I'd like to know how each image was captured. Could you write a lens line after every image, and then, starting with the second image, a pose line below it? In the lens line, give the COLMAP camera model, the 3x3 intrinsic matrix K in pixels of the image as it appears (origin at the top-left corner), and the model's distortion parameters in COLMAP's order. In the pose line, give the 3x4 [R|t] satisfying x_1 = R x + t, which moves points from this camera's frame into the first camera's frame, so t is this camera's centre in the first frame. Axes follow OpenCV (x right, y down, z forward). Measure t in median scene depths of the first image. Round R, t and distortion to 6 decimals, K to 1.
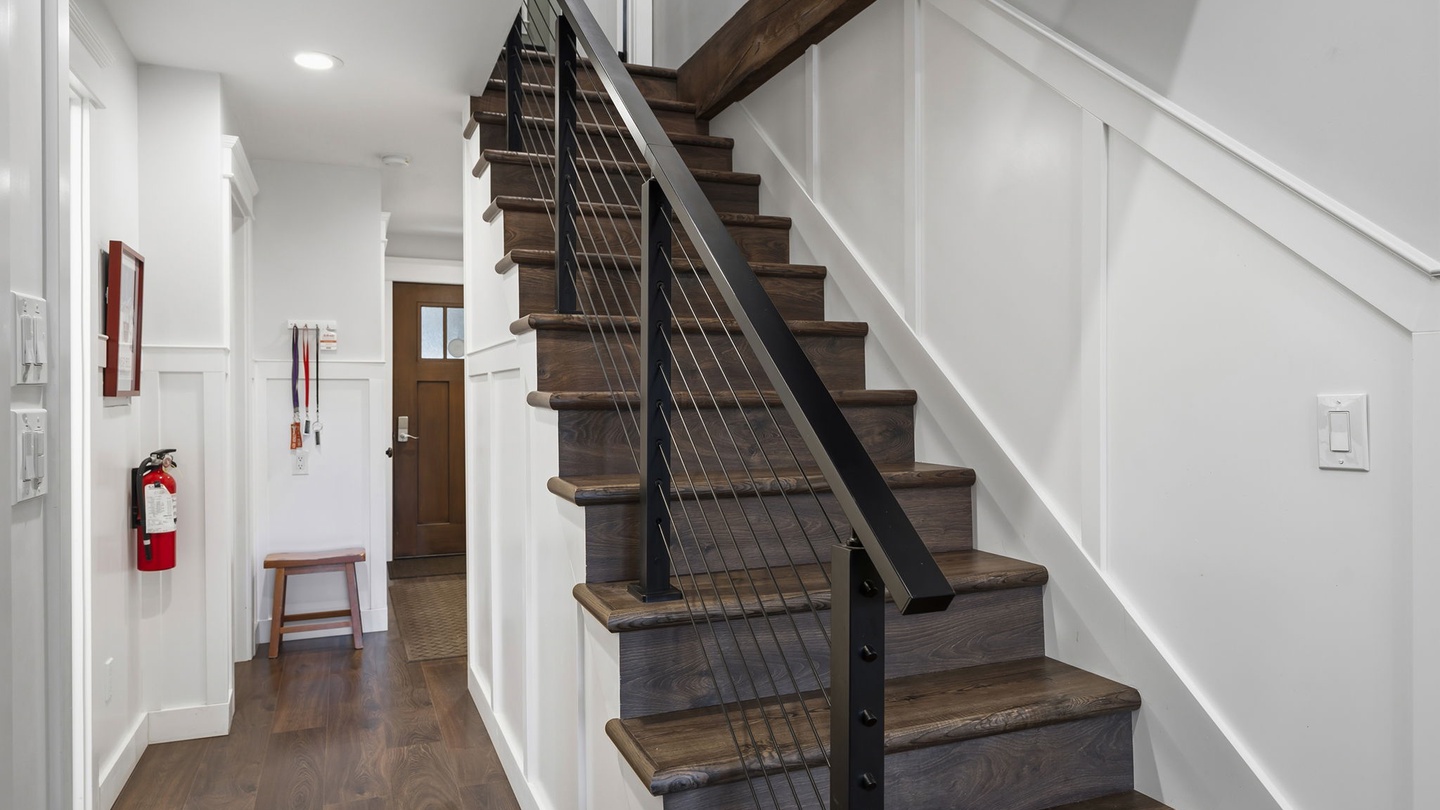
lens RADIAL K [[900.4, 0, 718.7], [0, 900.4, 403.8], [0, 0, 1]] dist [-0.004219, 0.000767]
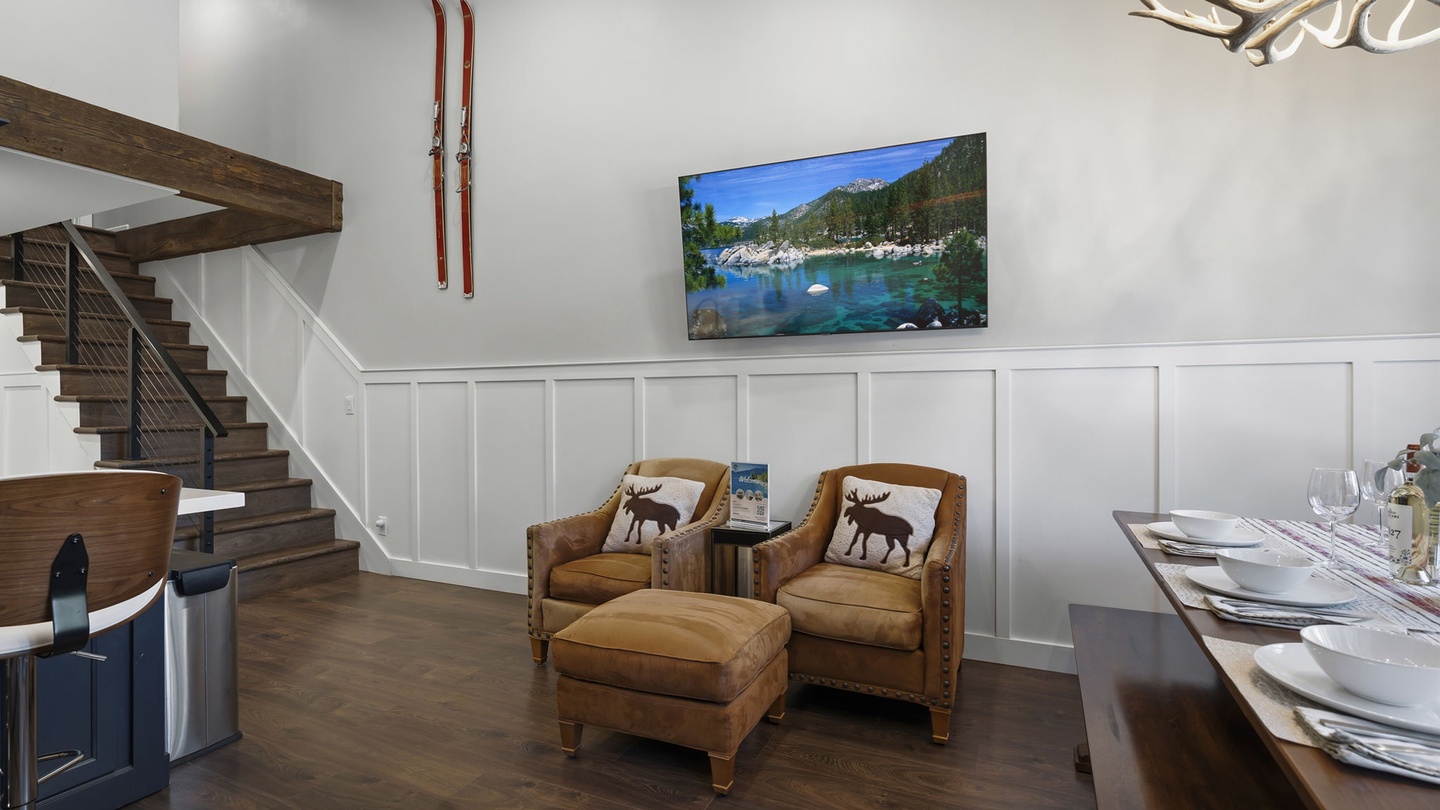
lens RADIAL K [[674.6, 0, 718.7], [0, 674.6, 406.3], [0, 0, 1]] dist [0.004052, 0.001375]
pose [[0.738452, -0.001588, 0.674304, -0.095828], [0.007868, 0.999949, -0.006261, 0.033297], [-0.674260, 0.009929, 0.738428, -1.277635]]
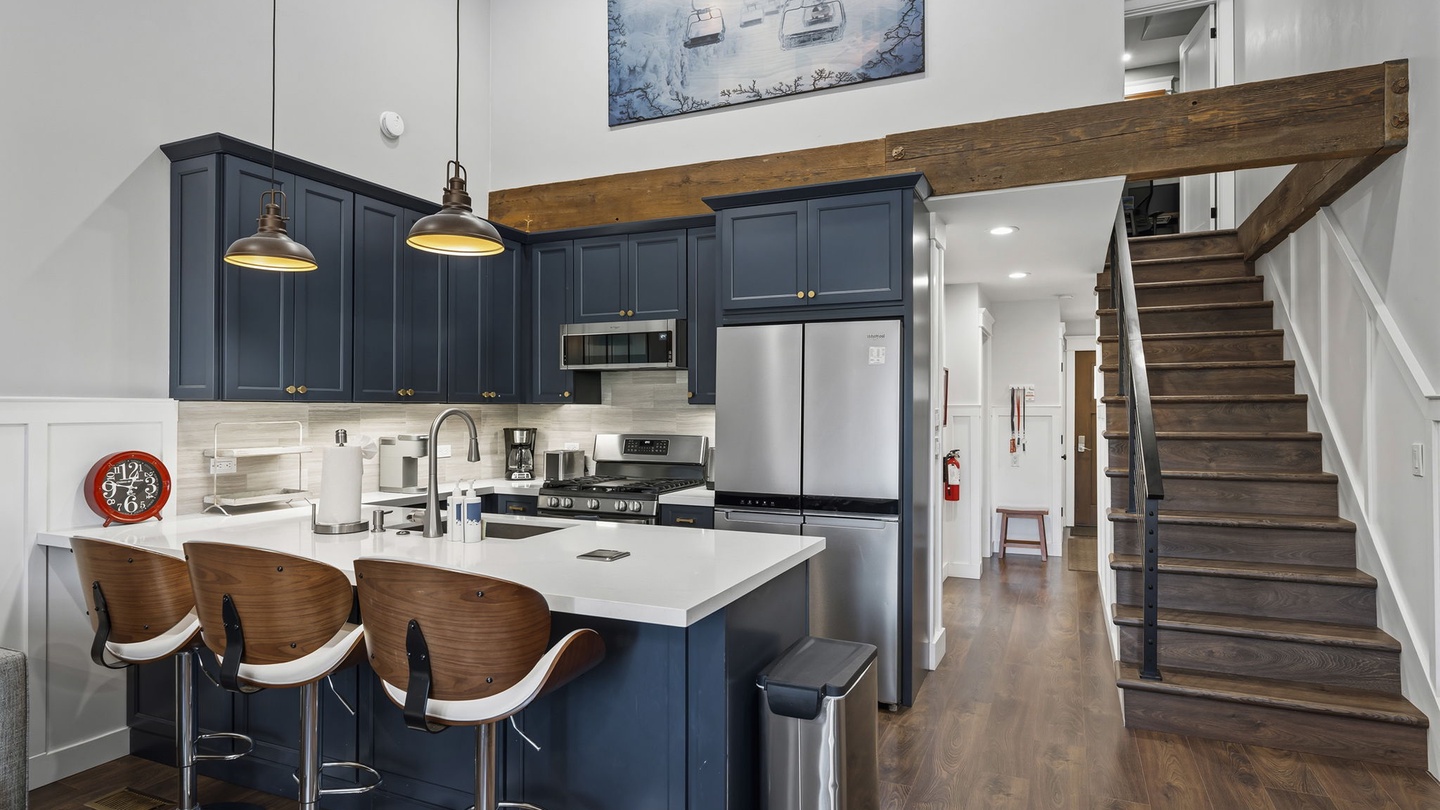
lens RADIAL K [[780.3, 0, 722.2], [0, 780.3, 403.9], [0, 0, 1]] dist [-0.000282, -0.000234]
pose [[0.686407, -0.003381, -0.727210, 0.452555], [-0.010117, 0.999848, -0.014199, -0.033975], [0.727147, 0.017103, 0.686268, -0.852826]]
